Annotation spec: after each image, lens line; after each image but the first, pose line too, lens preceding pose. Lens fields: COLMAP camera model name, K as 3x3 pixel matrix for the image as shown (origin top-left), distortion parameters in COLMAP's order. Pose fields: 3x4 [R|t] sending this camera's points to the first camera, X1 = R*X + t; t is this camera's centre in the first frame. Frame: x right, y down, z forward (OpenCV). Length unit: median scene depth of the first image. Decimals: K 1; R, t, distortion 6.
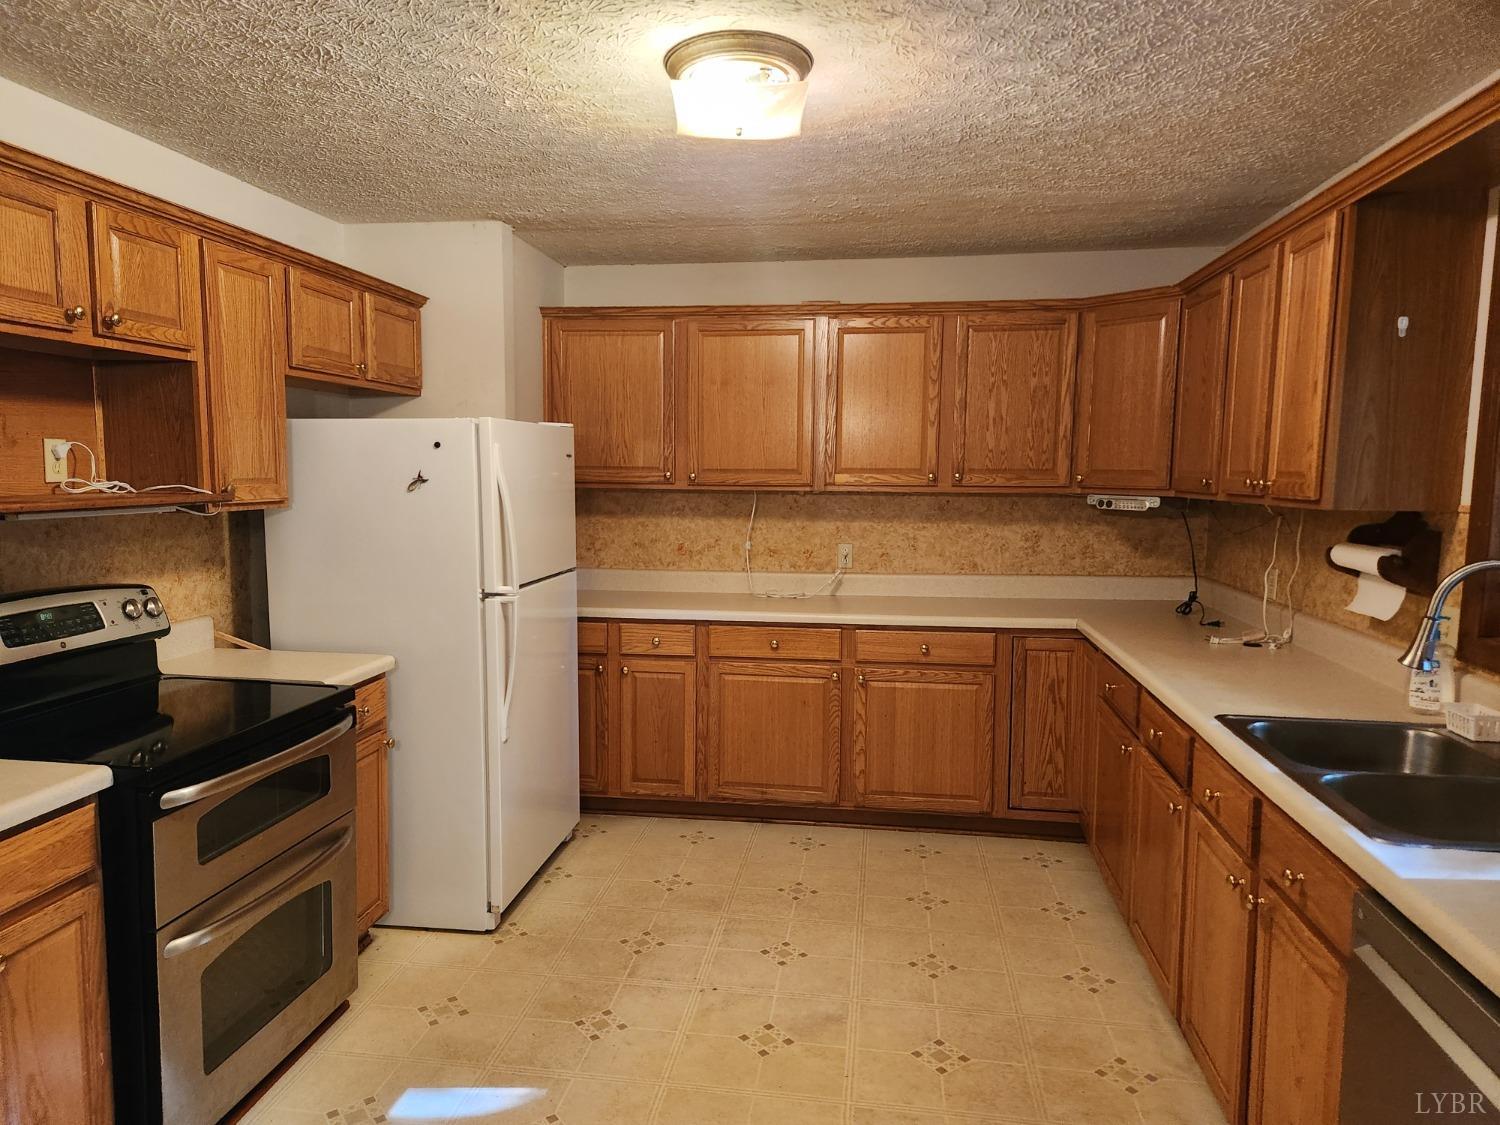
lens RADIAL K [[998.8, 0, 741.6], [0, 998.8, 570.4], [0, 0, 1]] dist [0.079553, -0.035987]
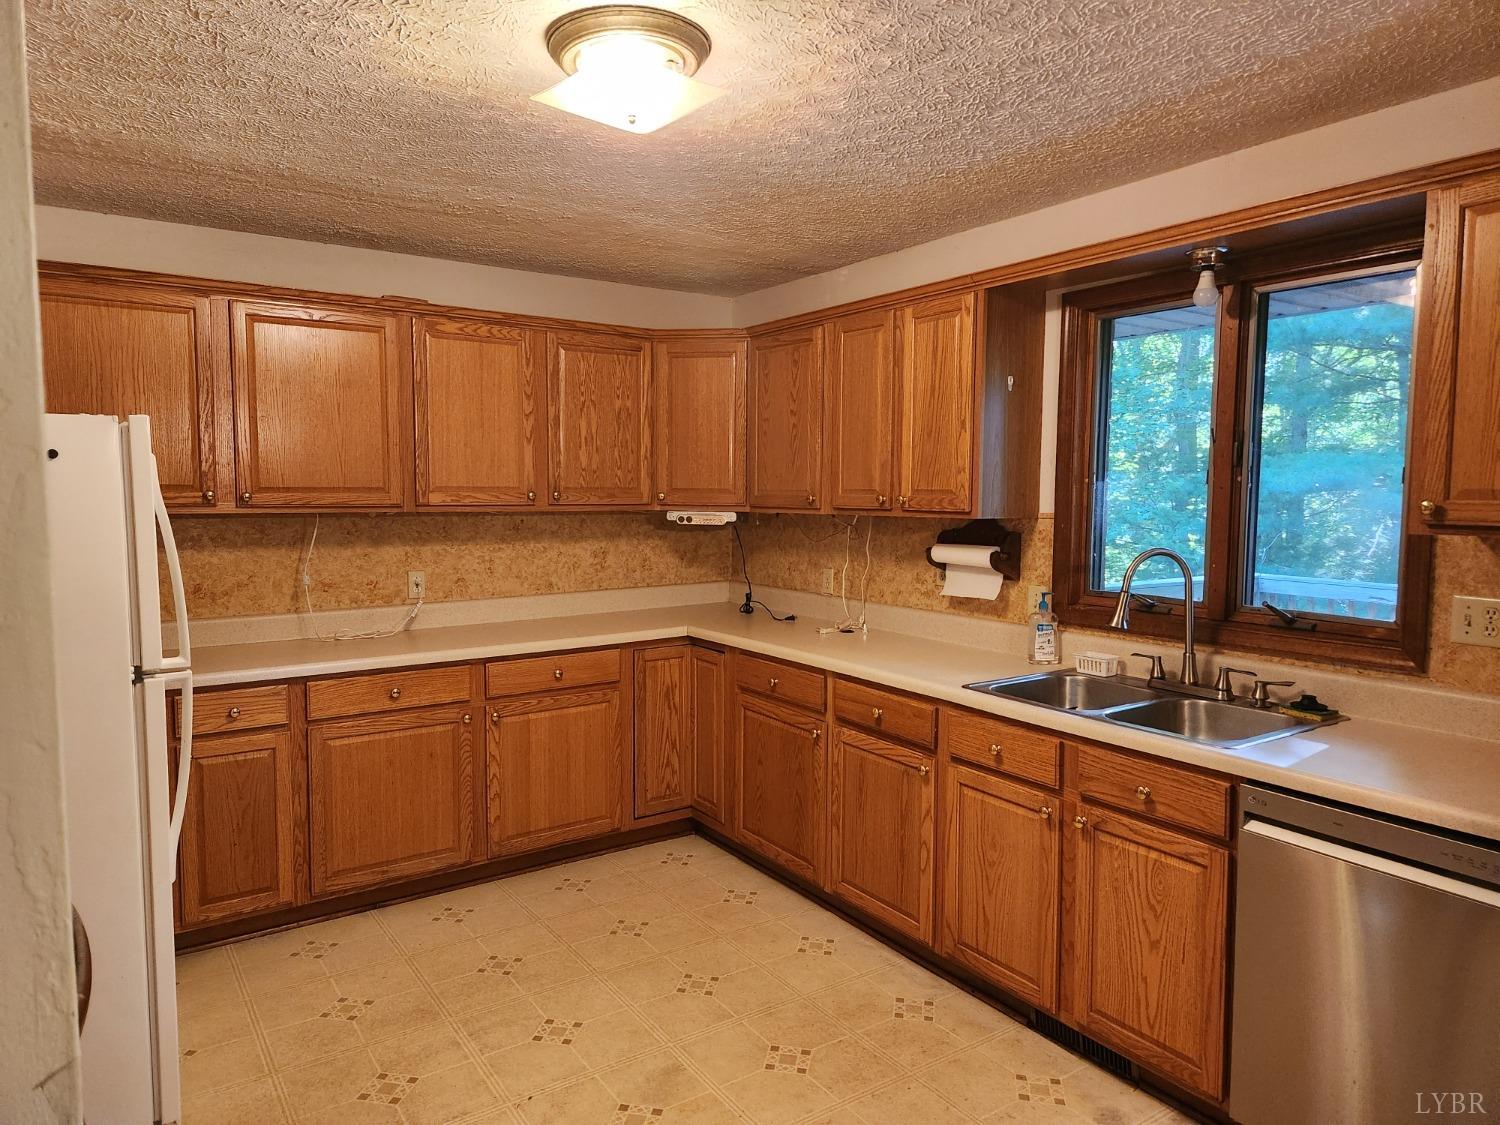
lens RADIAL K [[998.8, 0, 748.7], [0, 998.8, 558.8], [0, 0, 1]] dist [0.079553, -0.035987]
pose [[0.738117, -0.053293, 0.672564, -0.313840], [0.072201, 0.997390, -0.000206, -0.017903], [-0.670798, 0.048712, 0.740038, 0.154470]]
